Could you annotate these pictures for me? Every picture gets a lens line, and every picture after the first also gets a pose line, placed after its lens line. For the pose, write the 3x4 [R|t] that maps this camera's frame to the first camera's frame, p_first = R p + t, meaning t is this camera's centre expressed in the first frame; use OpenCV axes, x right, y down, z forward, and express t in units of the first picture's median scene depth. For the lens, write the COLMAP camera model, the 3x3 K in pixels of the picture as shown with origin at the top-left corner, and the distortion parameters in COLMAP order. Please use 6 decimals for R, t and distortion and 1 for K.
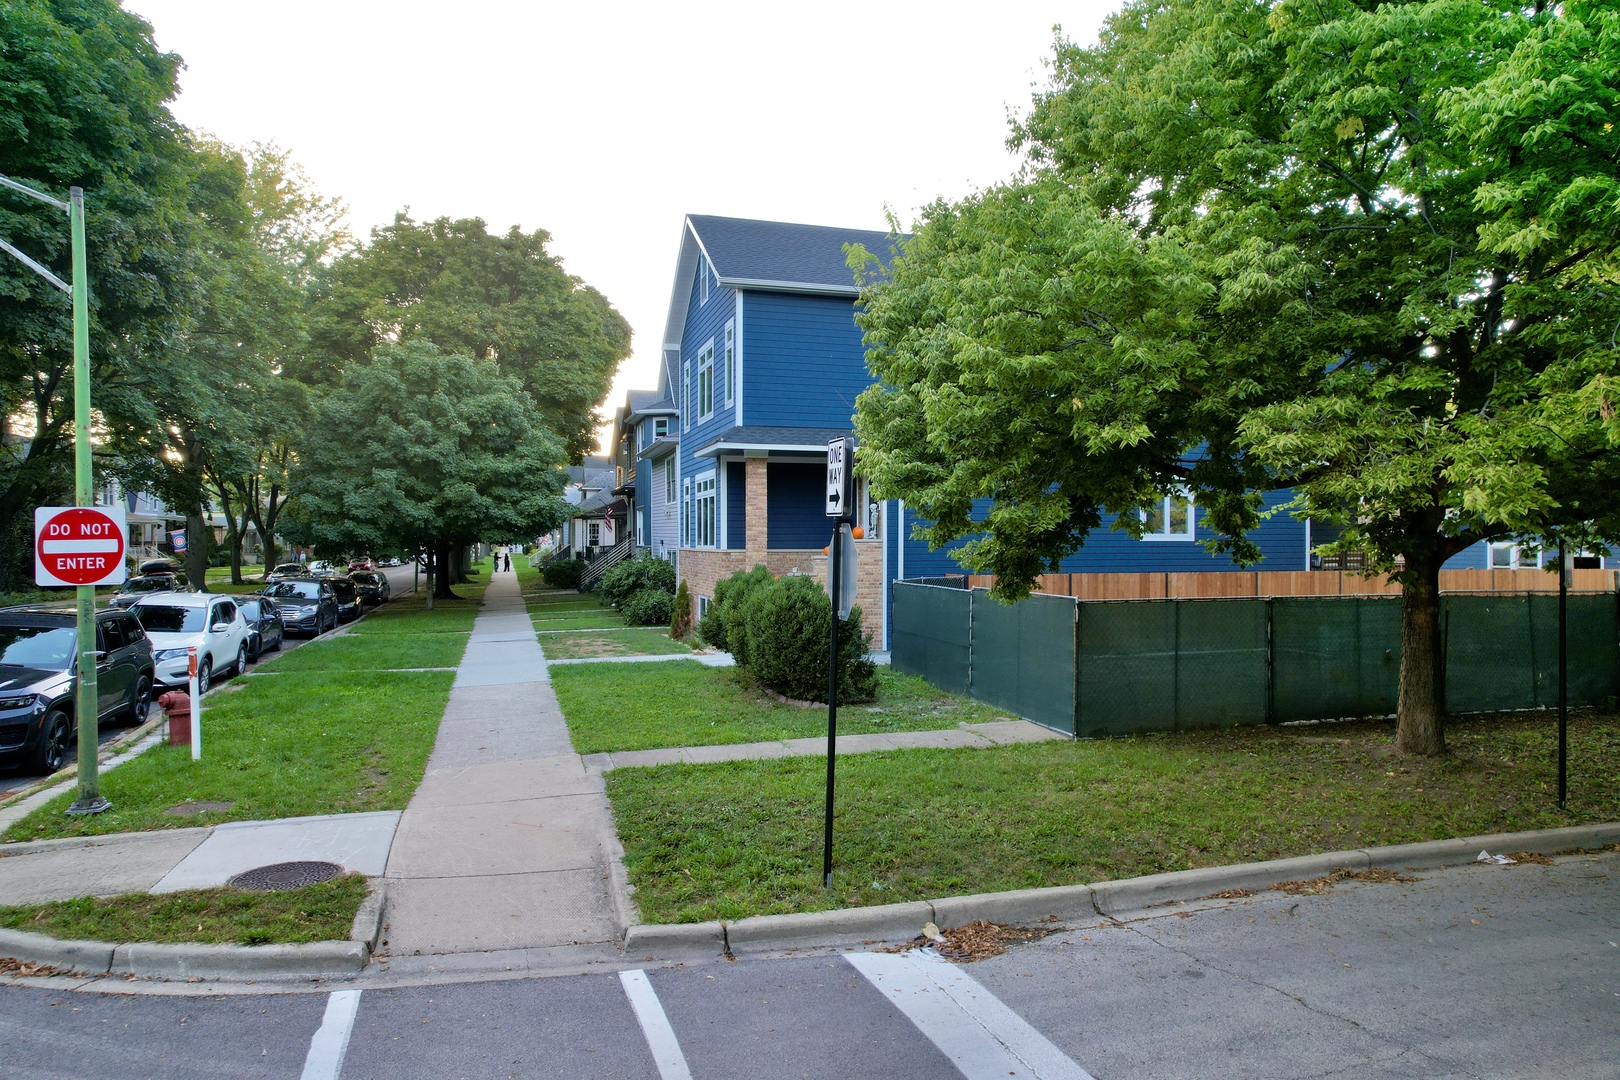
lens RADIAL K [[1041.7, 0, 817.8], [0, 1041.7, 537.6], [0, 0, 1]] dist [-0.076085, 0.070098]
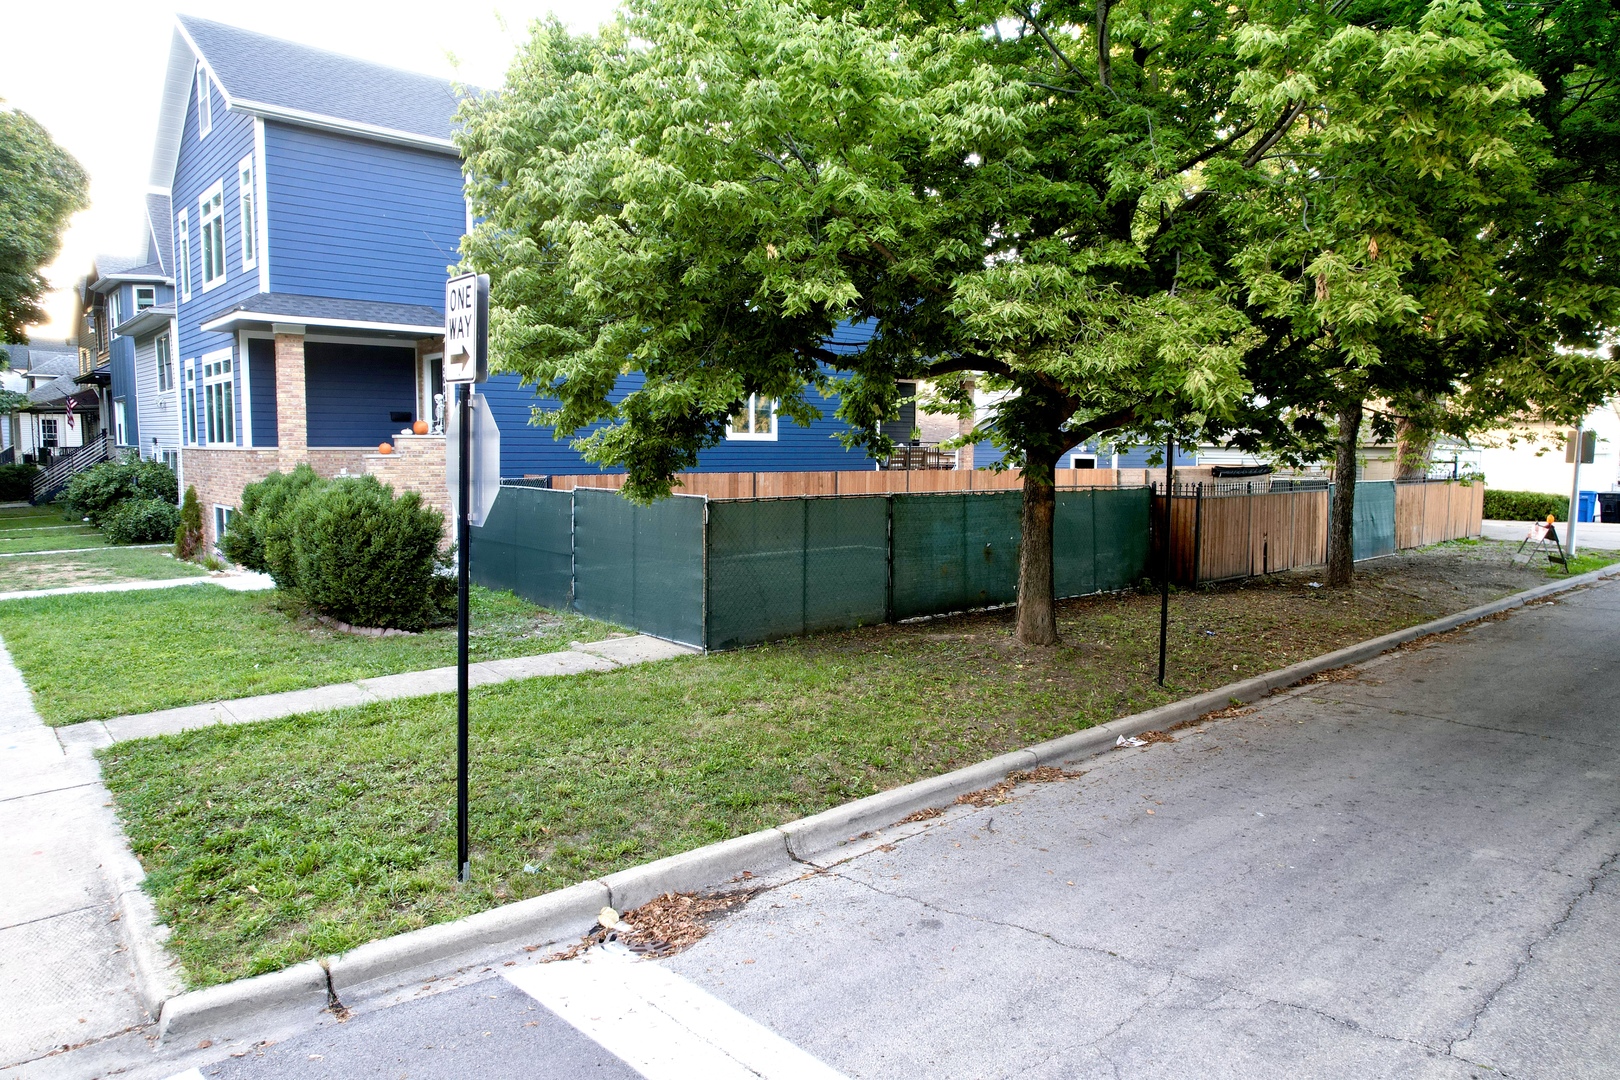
lens RADIAL K [[1041.7, 0, 817.8], [0, 1041.7, 537.6], [0, 0, 1]] dist [-0.076085, 0.070098]
pose [[0.908151, -0.031144, 0.417483, -0.052775], [-0.006999, 0.995960, 0.089522, 0.017297], [-0.418584, -0.084222, 0.904264, 0.201783]]
